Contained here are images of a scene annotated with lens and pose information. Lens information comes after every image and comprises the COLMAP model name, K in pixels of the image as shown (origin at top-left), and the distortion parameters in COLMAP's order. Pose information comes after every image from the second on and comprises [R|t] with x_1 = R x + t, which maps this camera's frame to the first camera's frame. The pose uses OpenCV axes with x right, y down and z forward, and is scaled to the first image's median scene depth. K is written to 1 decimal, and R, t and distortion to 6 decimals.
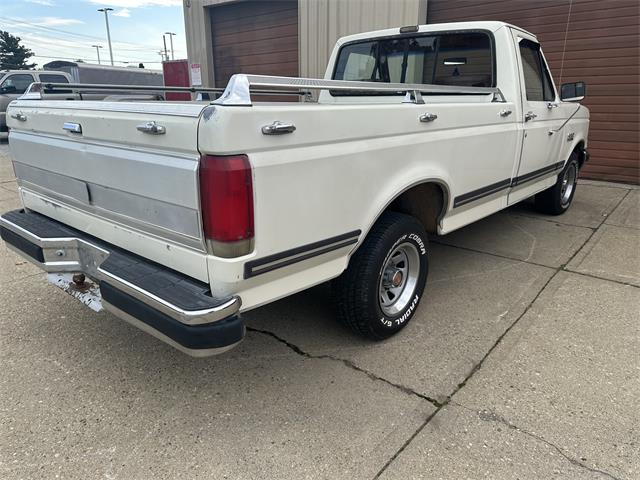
lens RADIAL K [[468.1, 0, 319.1], [0, 468.1, 252.4], [0, 0, 1]] dist [0.007090, 0.002604]
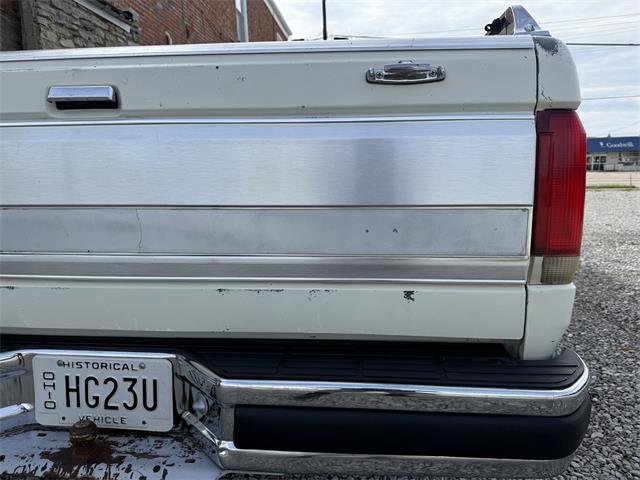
lens RADIAL K [[469.5, 0, 331.6], [0, 469.5, 237.7], [0, 0, 1]] dist [-0.004676, -0.003849]
pose [[0.806815, -0.083831, 0.584826, -0.660690], [0.198040, 0.970987, -0.134028, -0.019225], [-0.556623, 0.223955, 0.800009, 0.567888]]
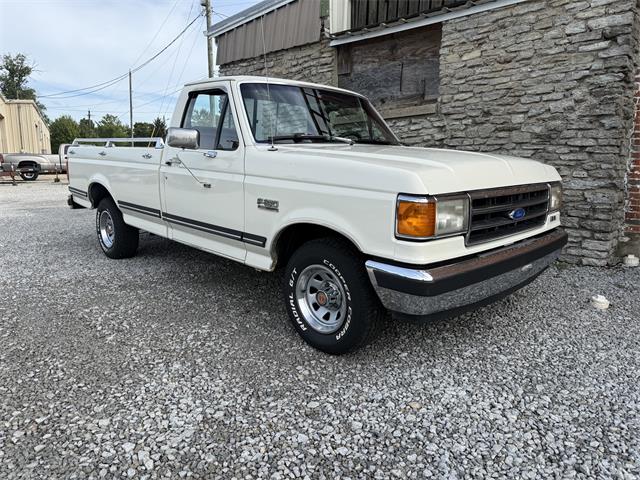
lens RADIAL K [[468.8, 0, 320.0], [0, 468.8, 240.0], [0, 0, 1]] dist [0.040032, -0.044845]
pose [[-0.060941, 0.173859, -0.982883, 2.925442], [-0.319384, 0.929545, 0.184227, -0.813383], [0.945664, 0.325144, -0.001120, 2.614325]]
